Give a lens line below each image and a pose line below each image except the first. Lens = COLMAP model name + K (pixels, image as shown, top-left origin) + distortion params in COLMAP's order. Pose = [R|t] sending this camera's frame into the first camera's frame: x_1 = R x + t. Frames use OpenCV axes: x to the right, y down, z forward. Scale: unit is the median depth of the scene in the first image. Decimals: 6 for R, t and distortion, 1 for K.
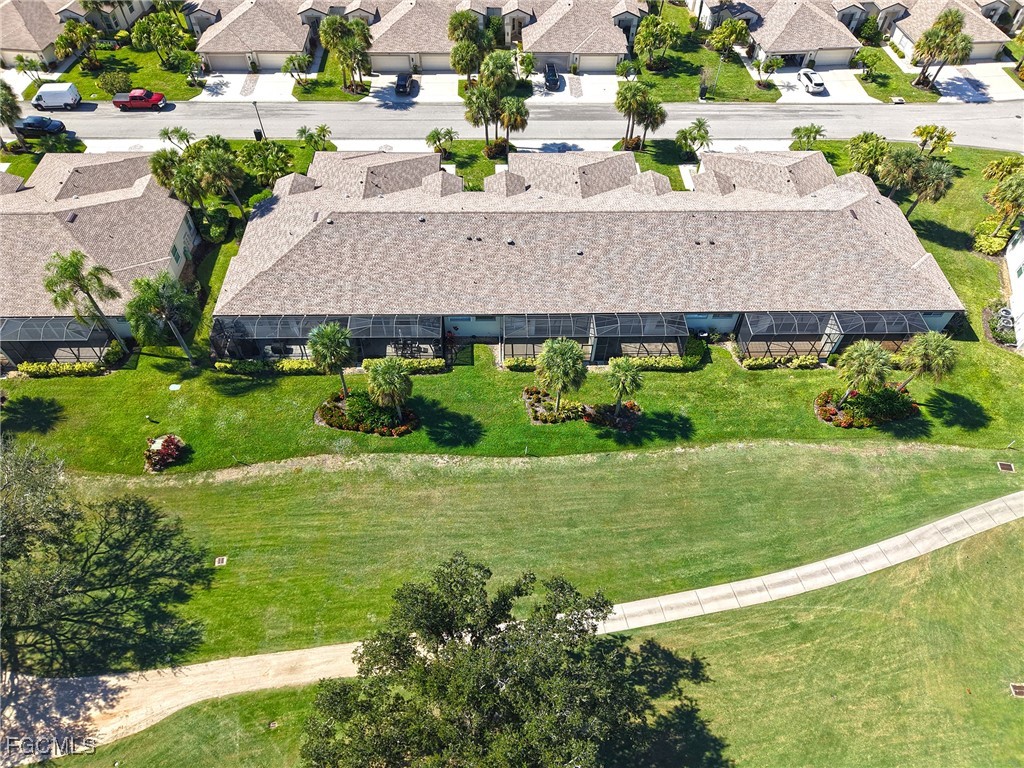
lens RADIAL K [[694.7, 0, 507.4], [0, 694.7, 393.0], [0, 0, 1]] dist [0.012234, -0.012030]
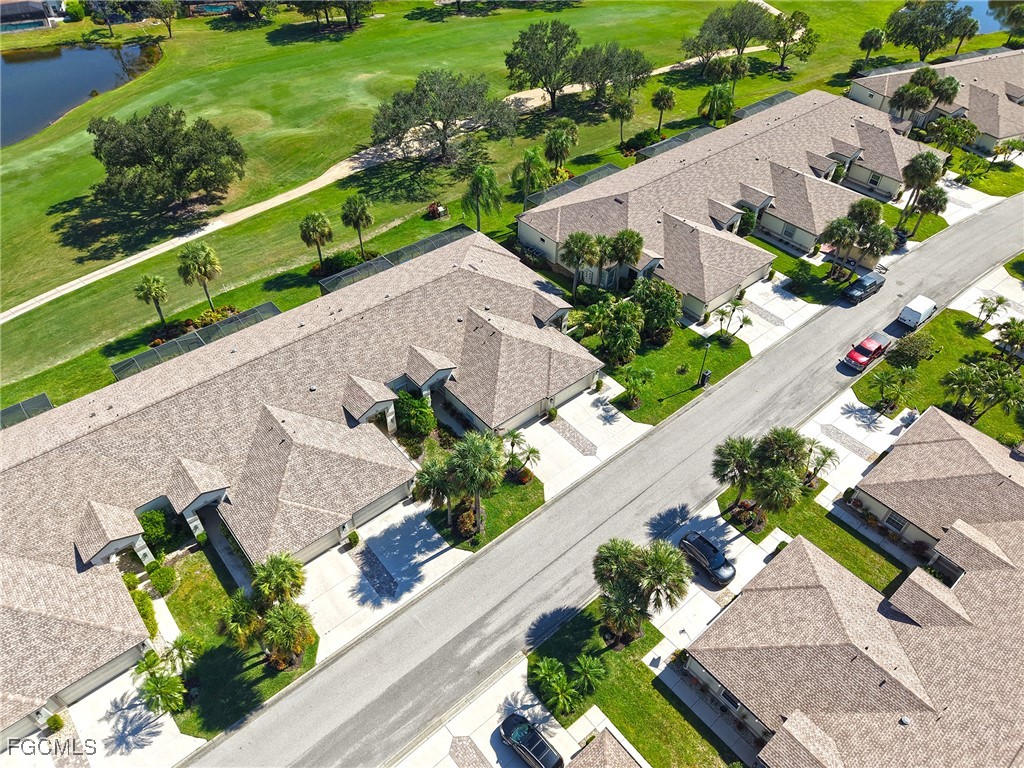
lens RADIAL K [[694.7, 0, 517.0], [0, 694.7, 380.3], [0, 0, 1]] dist [0.012234, -0.012030]
pose [[-0.775766, 0.407818, -0.481530, 0.297693], [-0.512057, 0.039100, 0.858061, -1.311833], [0.368760, 0.912226, 0.178494, 1.051178]]
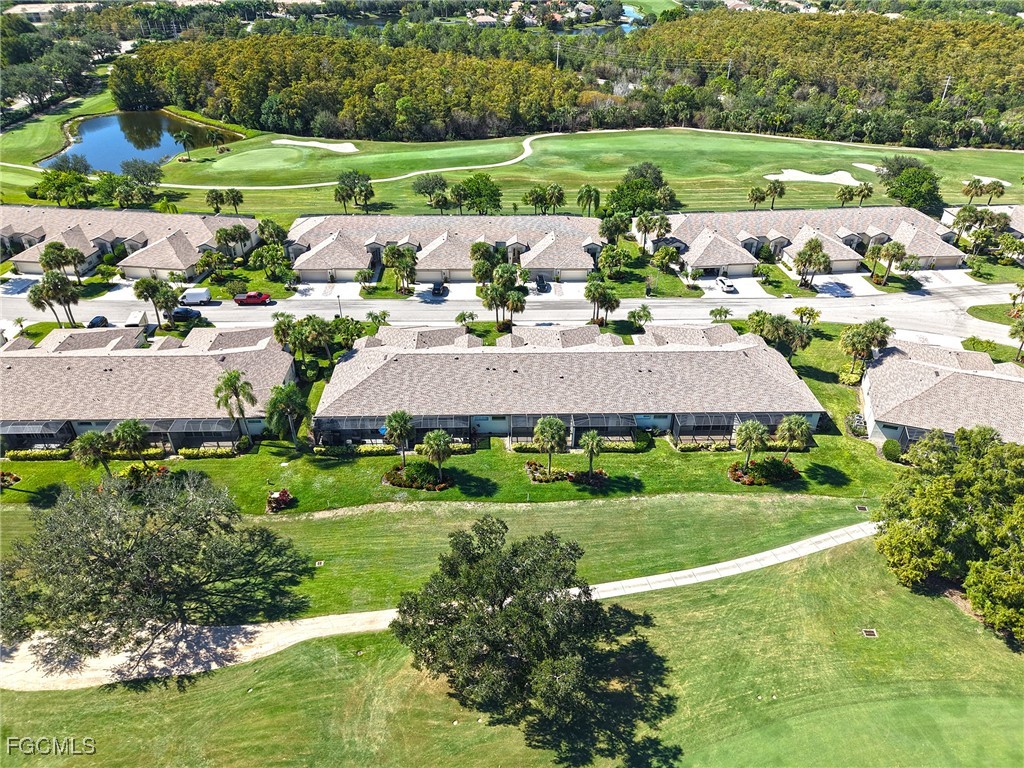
lens RADIAL K [[694.7, 0, 509.0], [0, 694.7, 381.9], [0, 0, 1]] dist [0.012234, -0.012030]
pose [[0.999955, -0.008684, 0.003704, -0.015120], [0.009417, 0.945122, -0.326583, 0.304165], [-0.000665, 0.326604, 0.945161, -0.419617]]
